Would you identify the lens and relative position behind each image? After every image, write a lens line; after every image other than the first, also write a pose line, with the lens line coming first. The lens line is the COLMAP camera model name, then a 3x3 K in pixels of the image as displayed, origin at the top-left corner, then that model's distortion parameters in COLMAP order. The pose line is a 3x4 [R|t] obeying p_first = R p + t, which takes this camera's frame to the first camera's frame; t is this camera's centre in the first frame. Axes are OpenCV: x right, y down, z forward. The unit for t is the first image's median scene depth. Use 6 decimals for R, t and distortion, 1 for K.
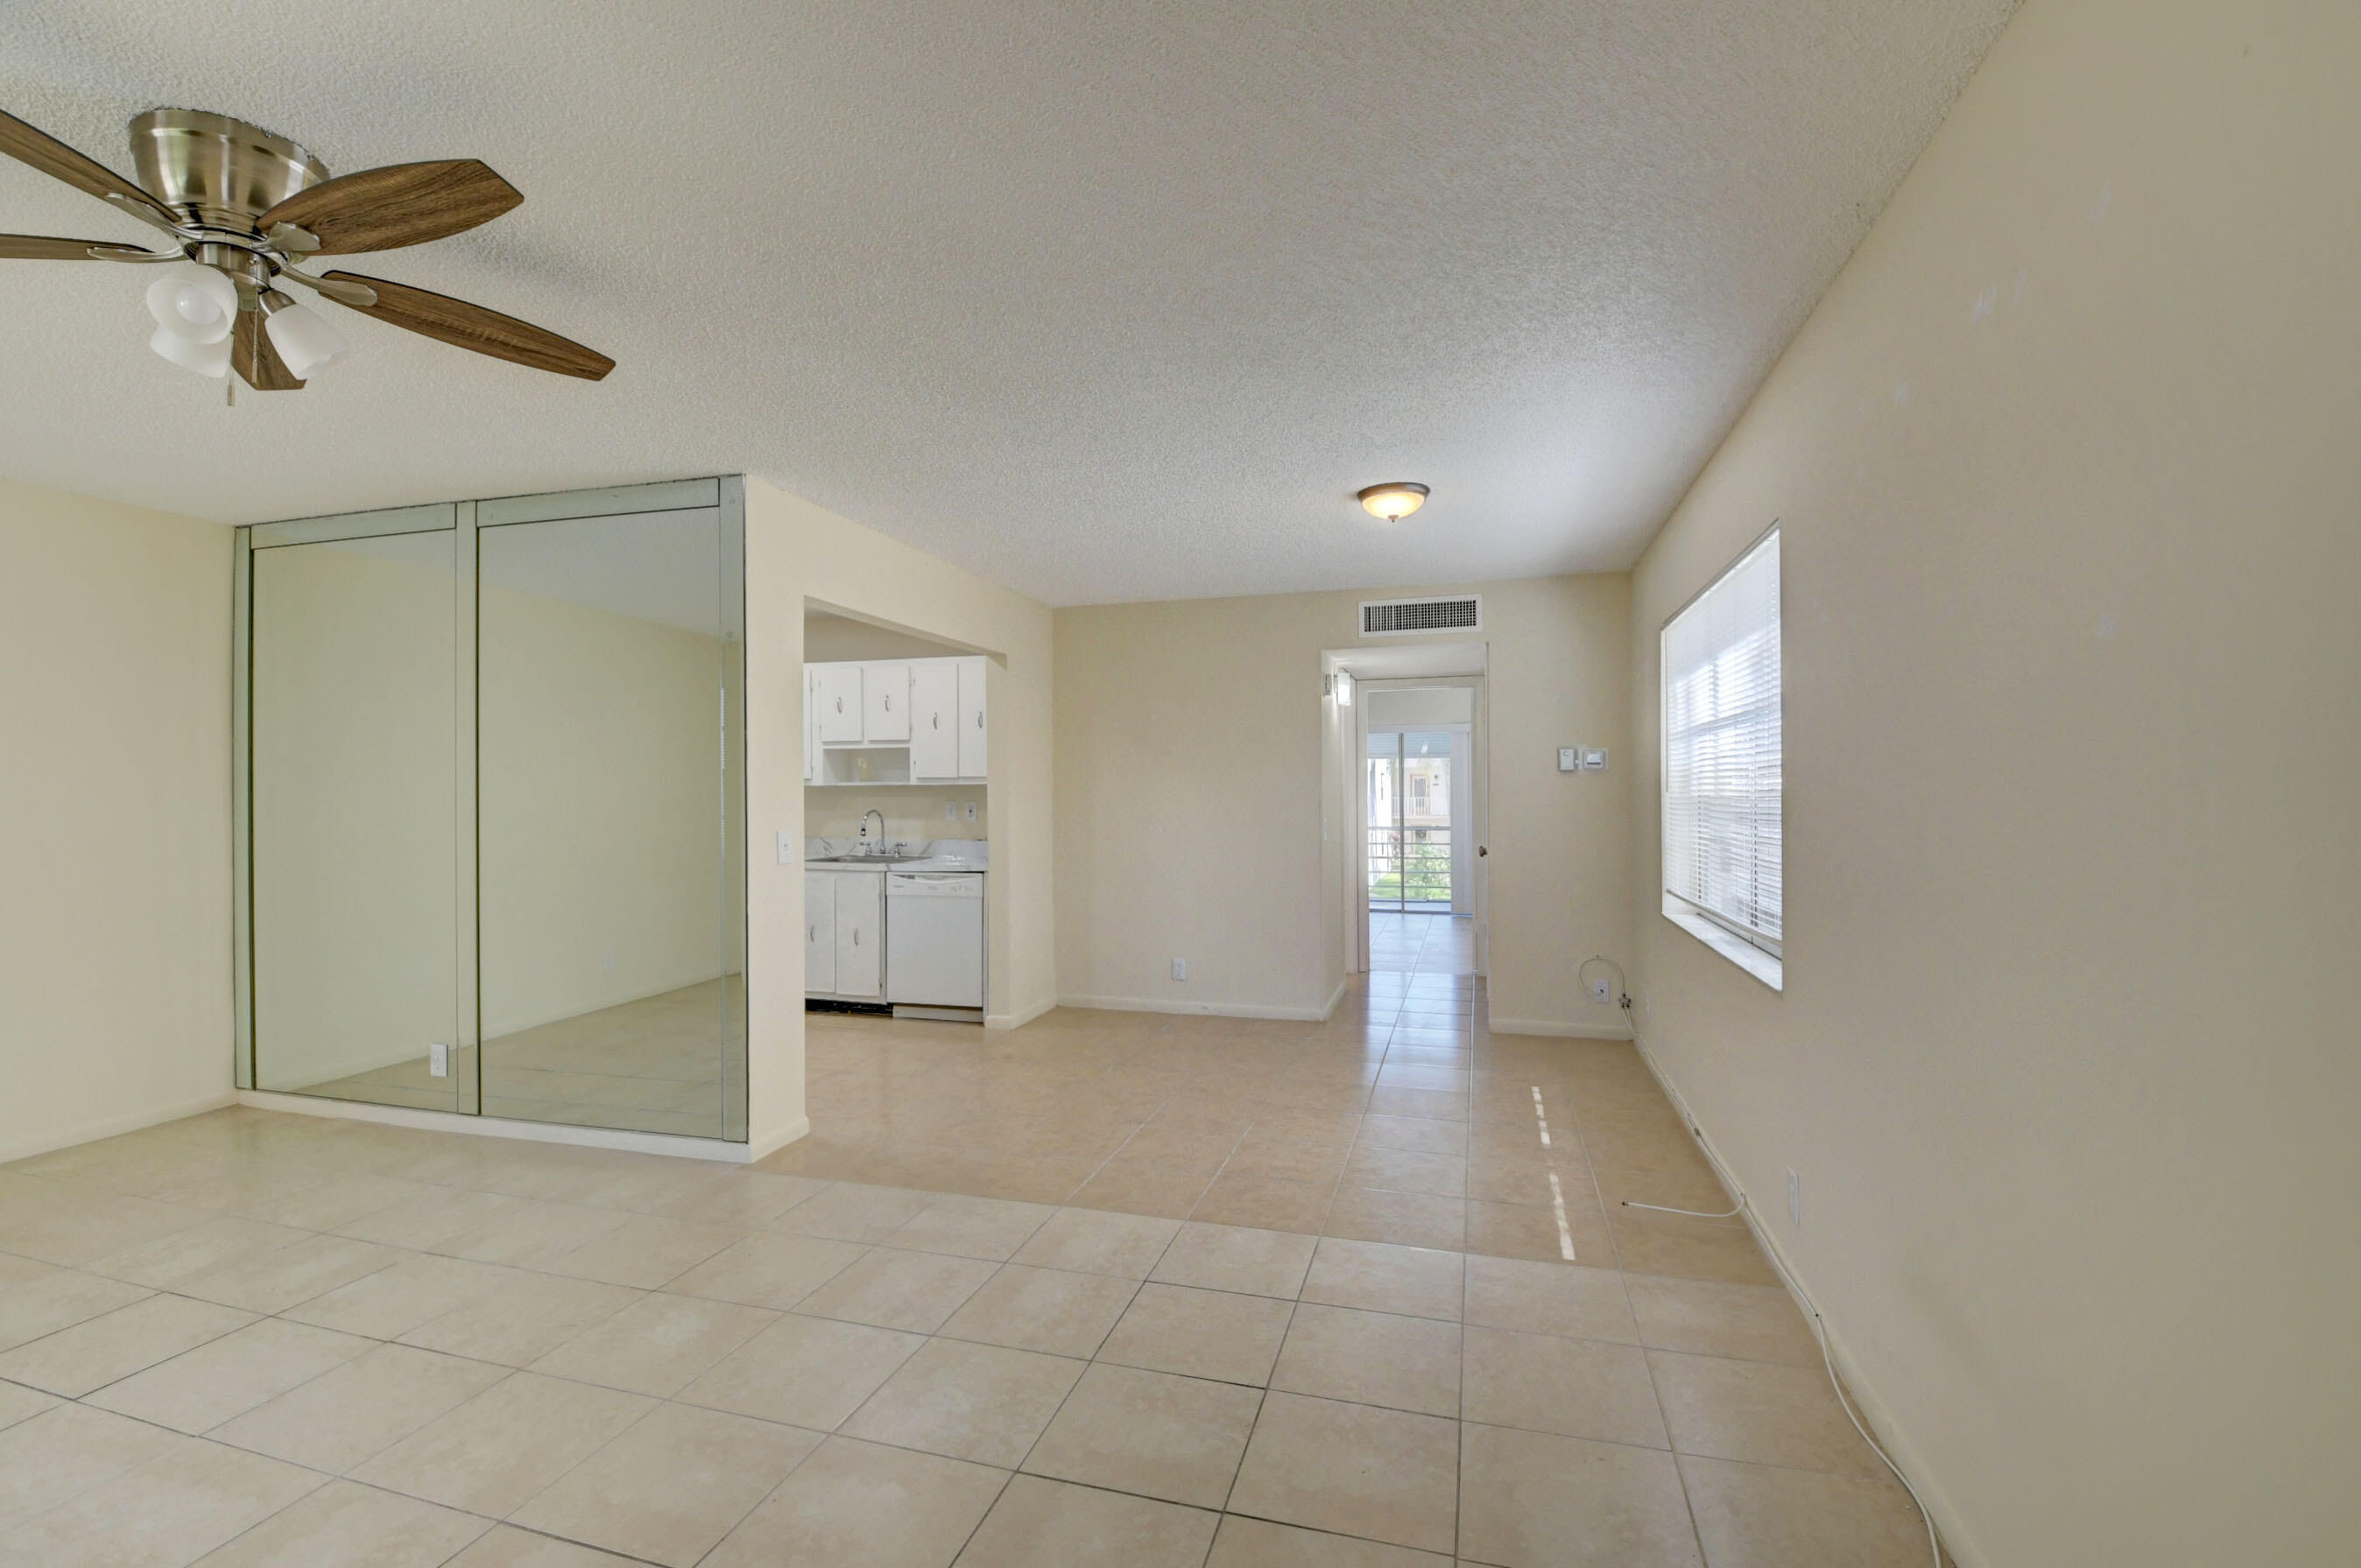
lens RADIAL K [[1042.0, 0, 1177.1], [0, 1042.0, 790.4], [0, 0, 1]] dist [0.004020, -0.019932]
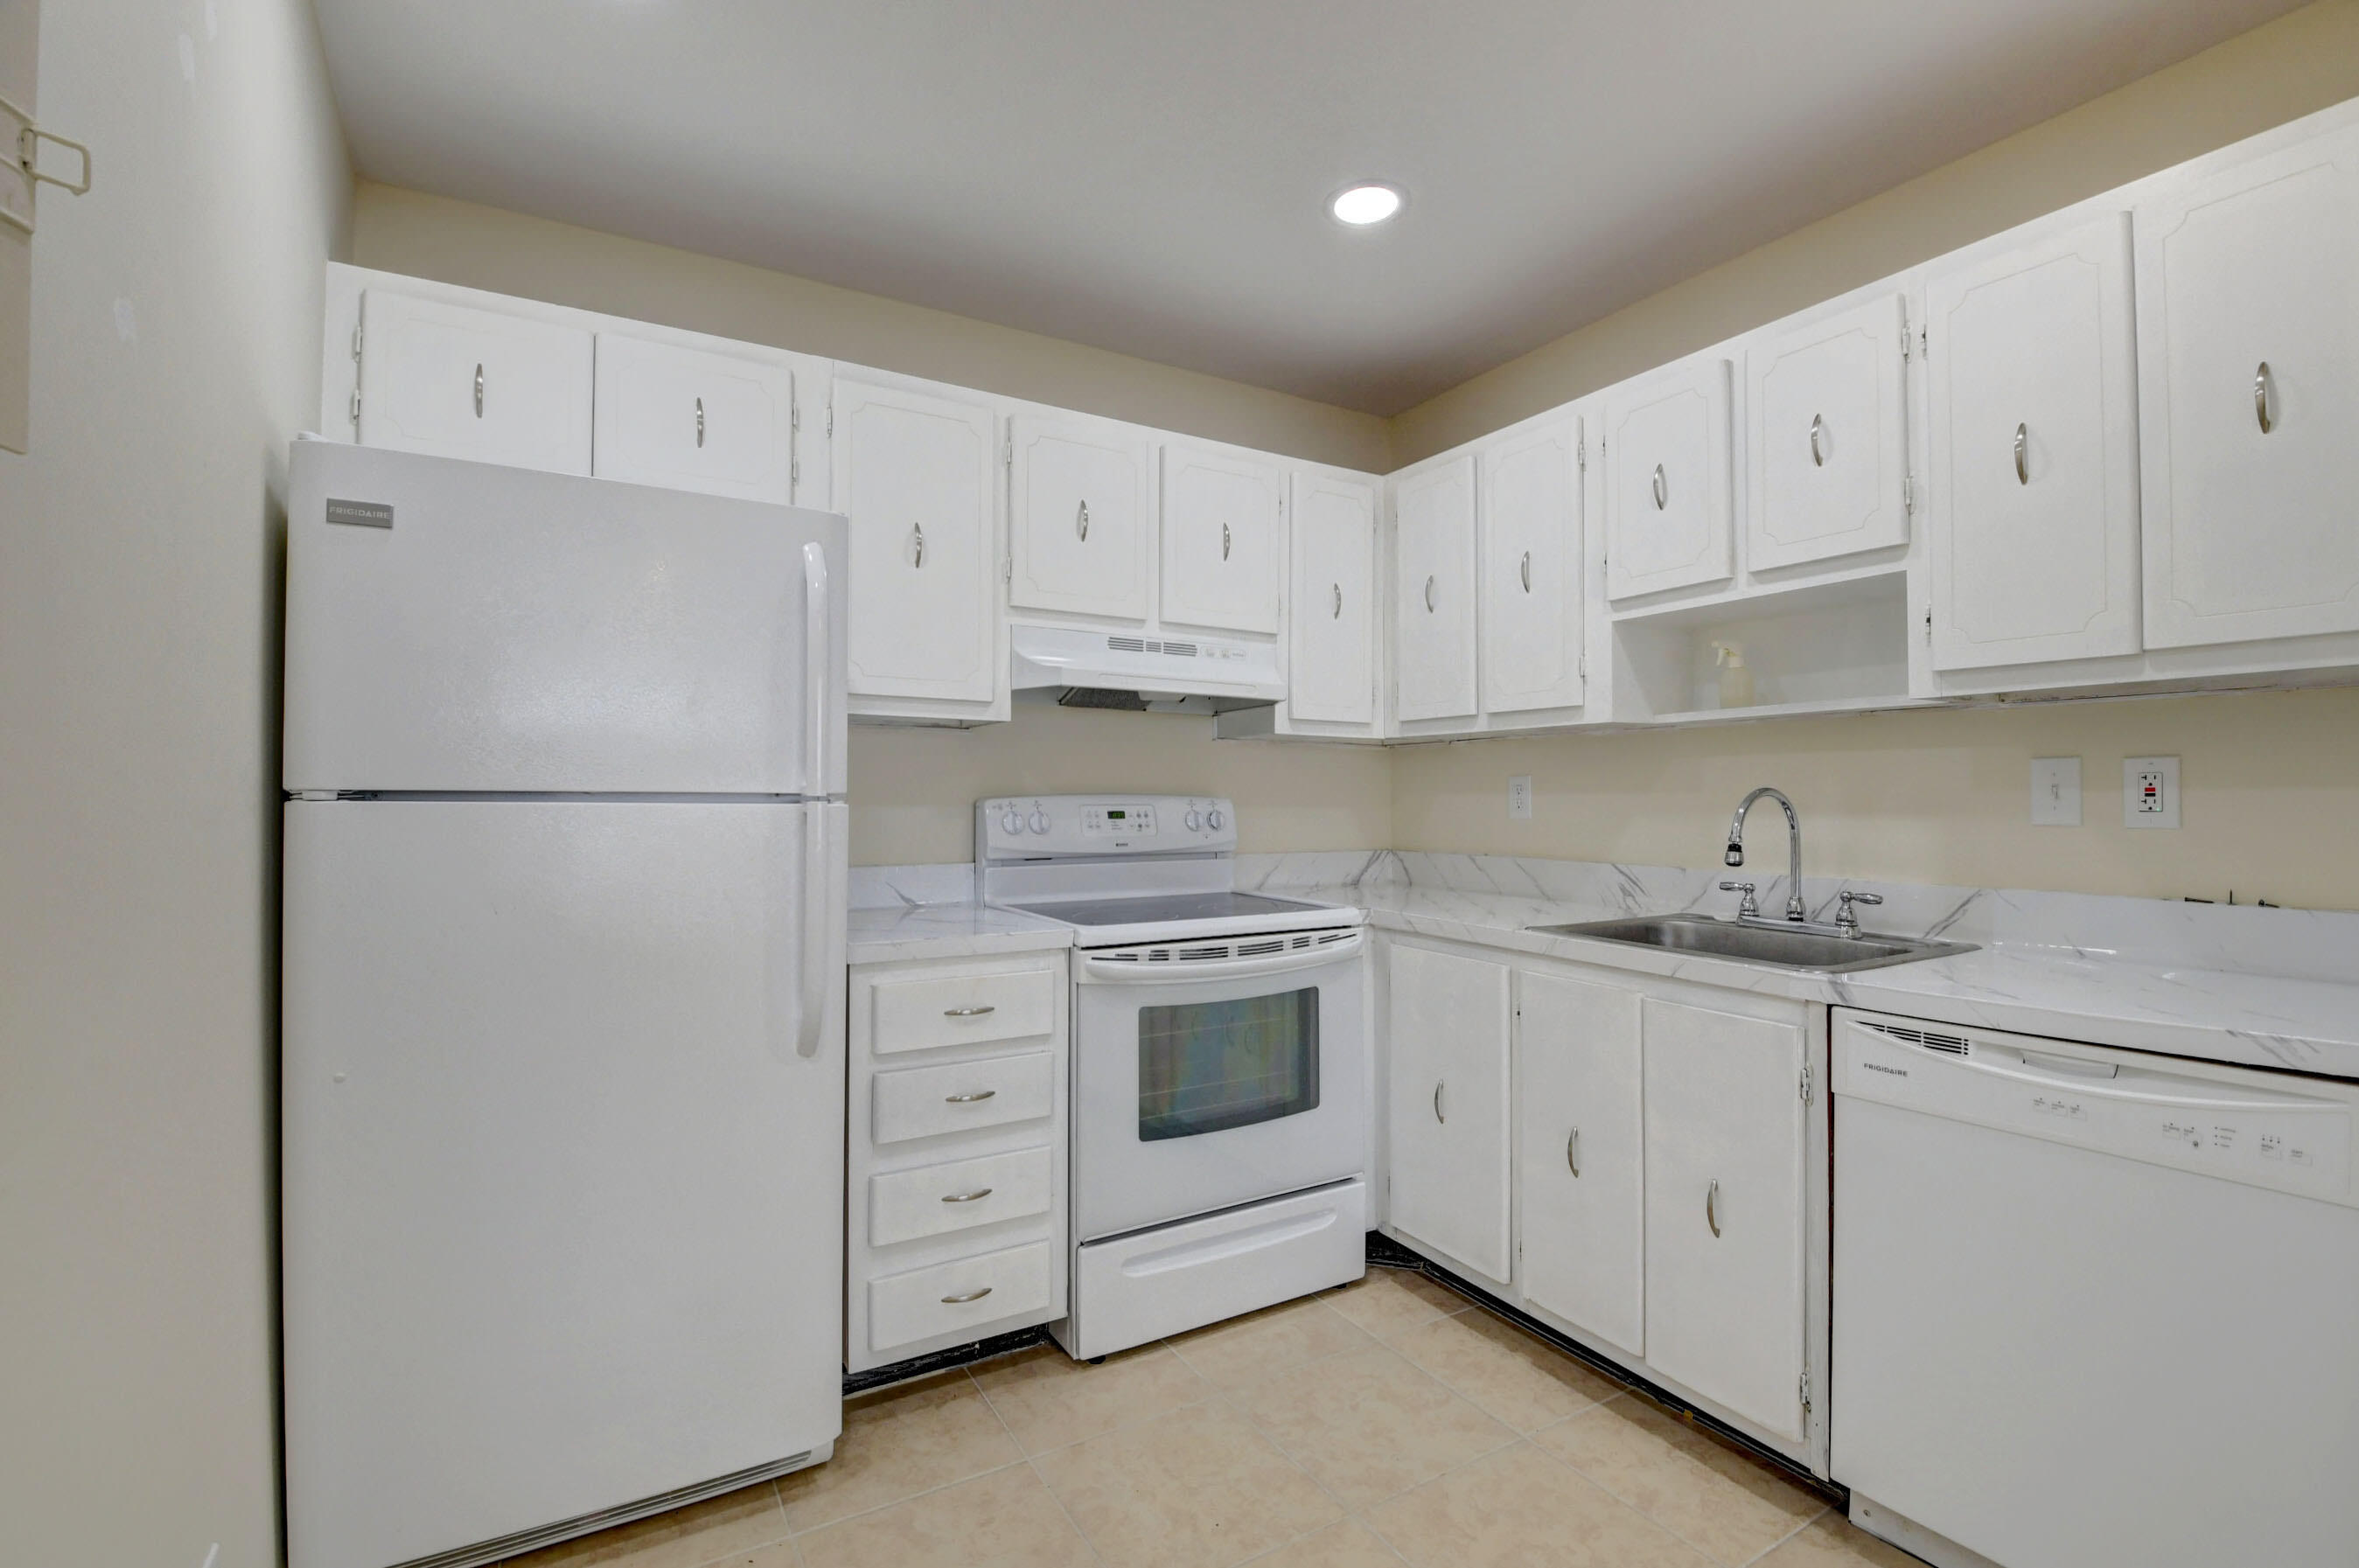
lens RADIAL K [[1041.1, 0, 1176.1], [0, 1041.1, 790.4], [0, 0, 1]] dist [0.004020, -0.019932]
pose [[0.724179, -0.002616, -0.689607, -0.307644], [-0.000576, 0.999990, -0.004399, 0.032533], [0.689612, 0.003583, 0.724170, 0.975485]]
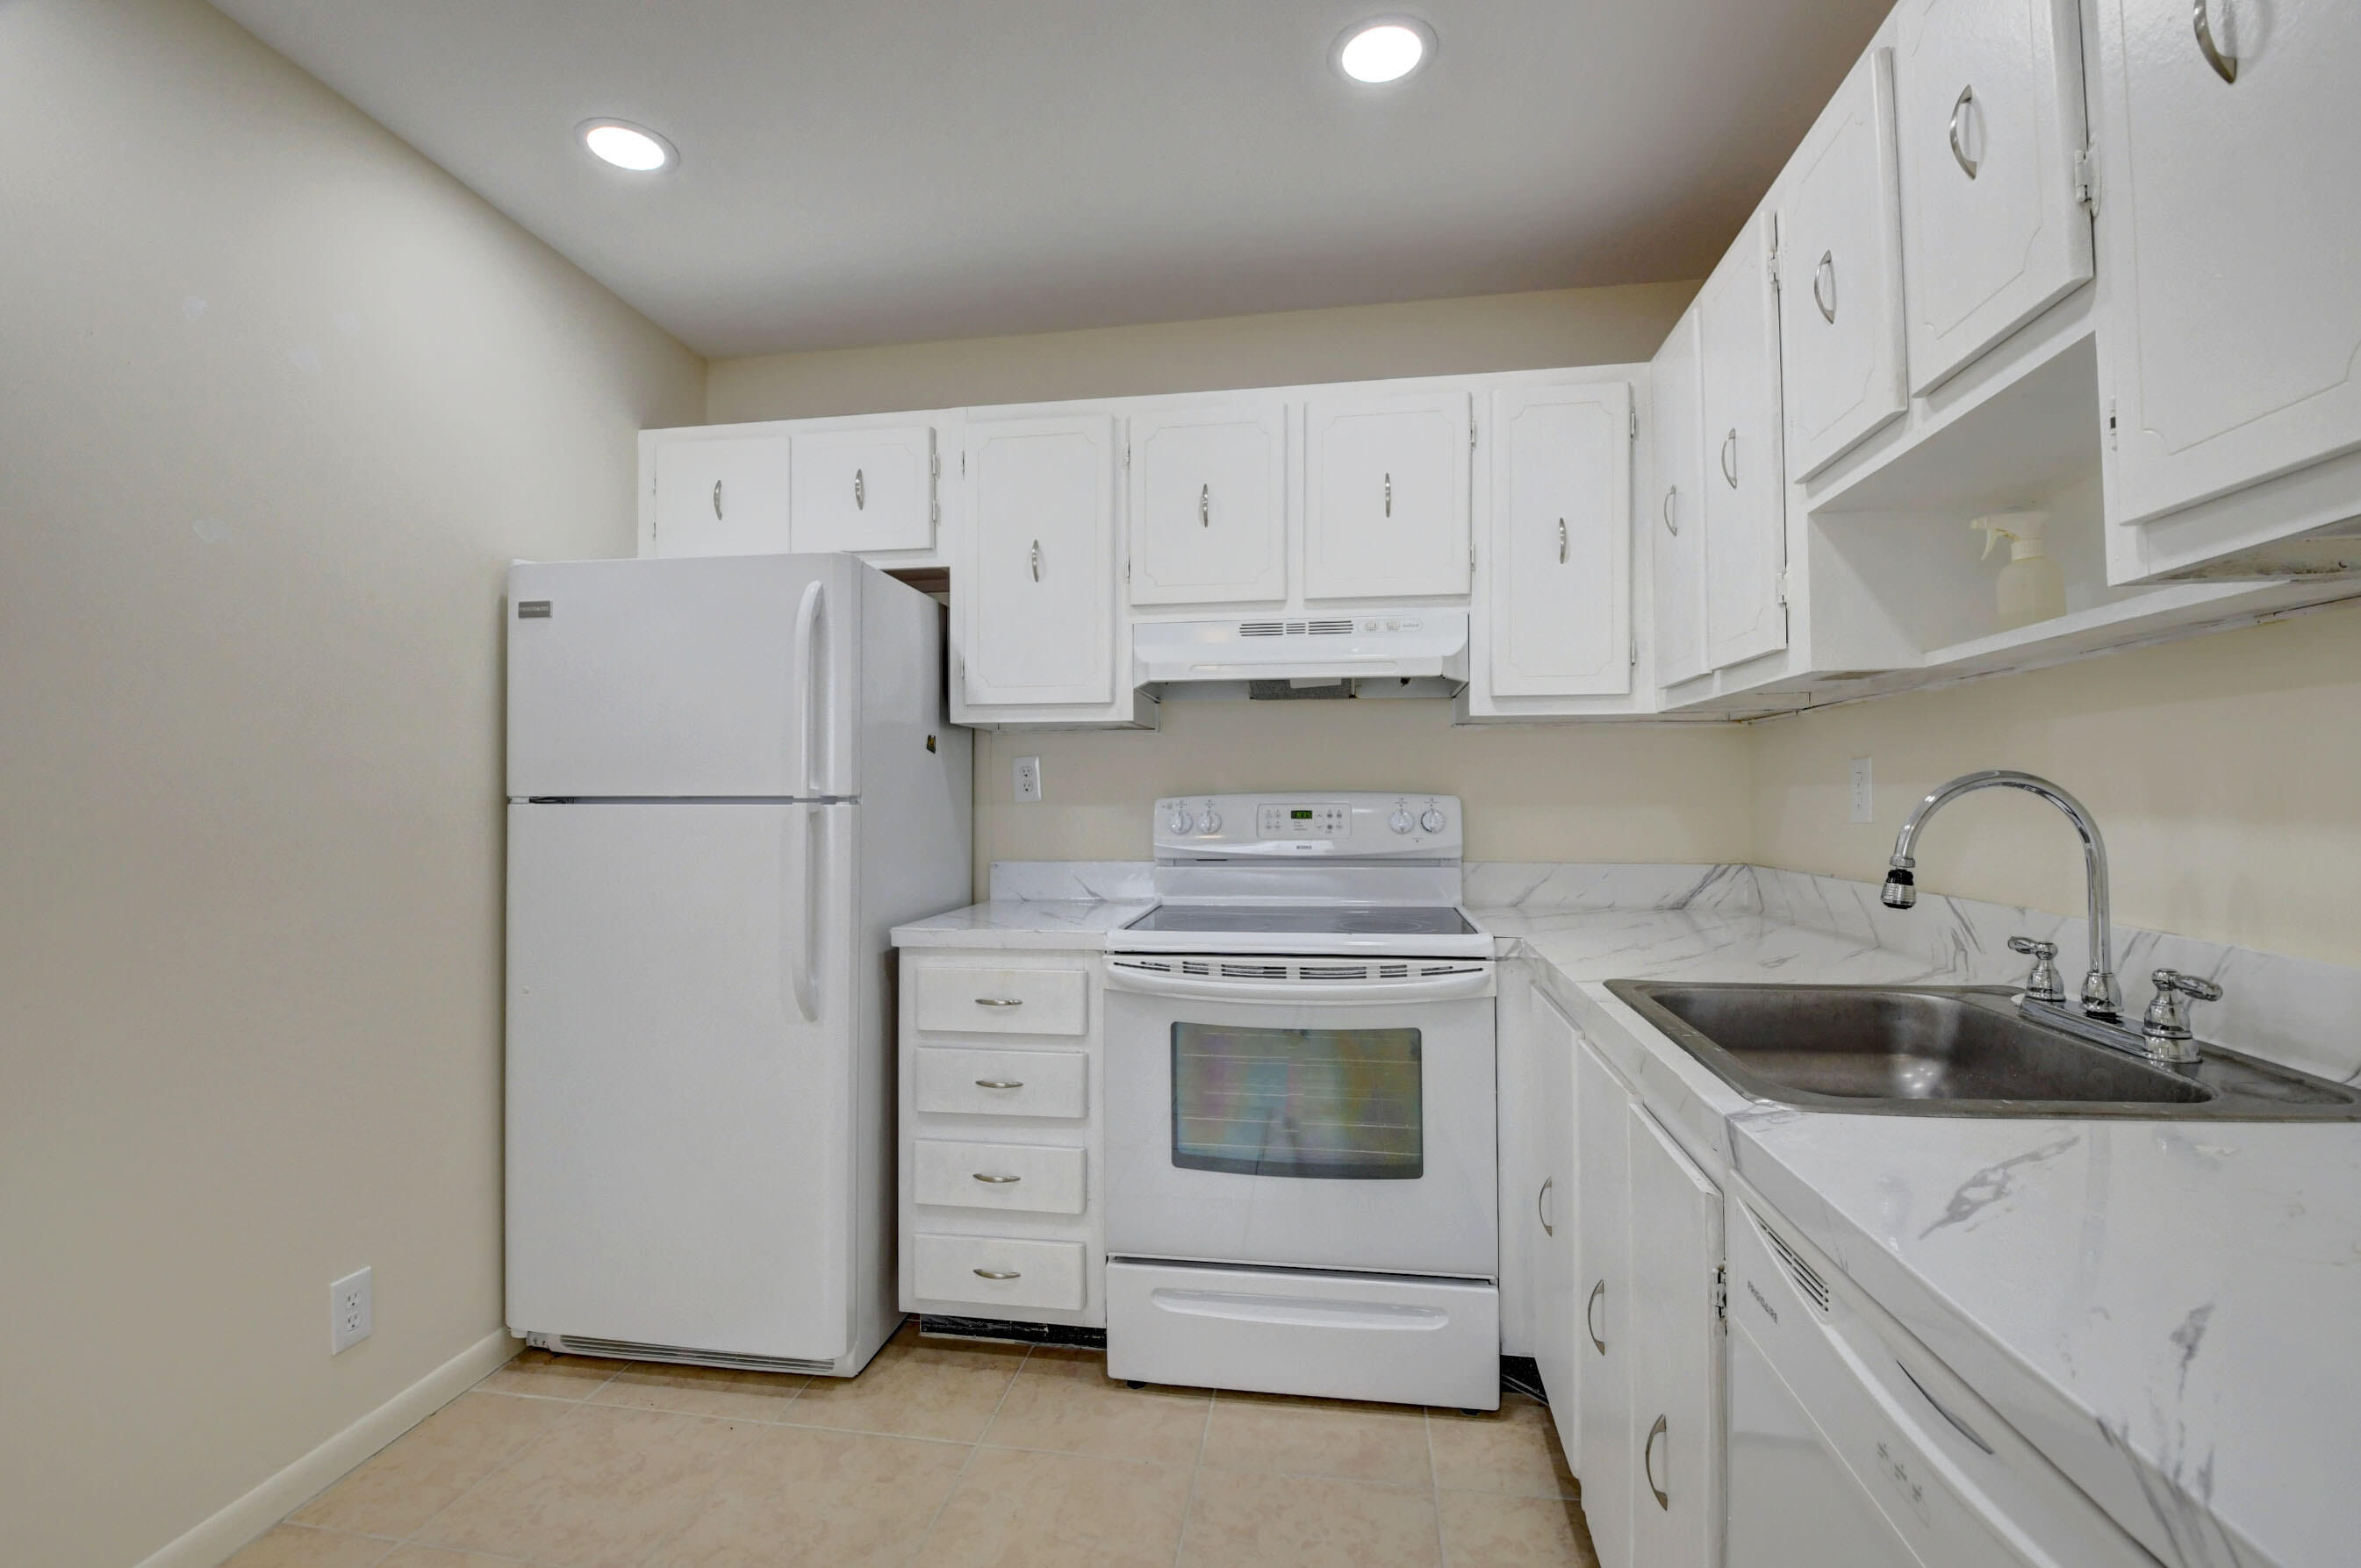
lens RADIAL K [[1042.0, 0, 1177.1], [0, 1042.0, 790.4], [0, 0, 1]] dist [0.004020, -0.019932]
pose [[0.120262, -0.006495, -0.992721, -0.197060], [0.009081, 0.999944, -0.005442, 0.033716], [0.992701, -0.008361, 0.120314, 1.287602]]
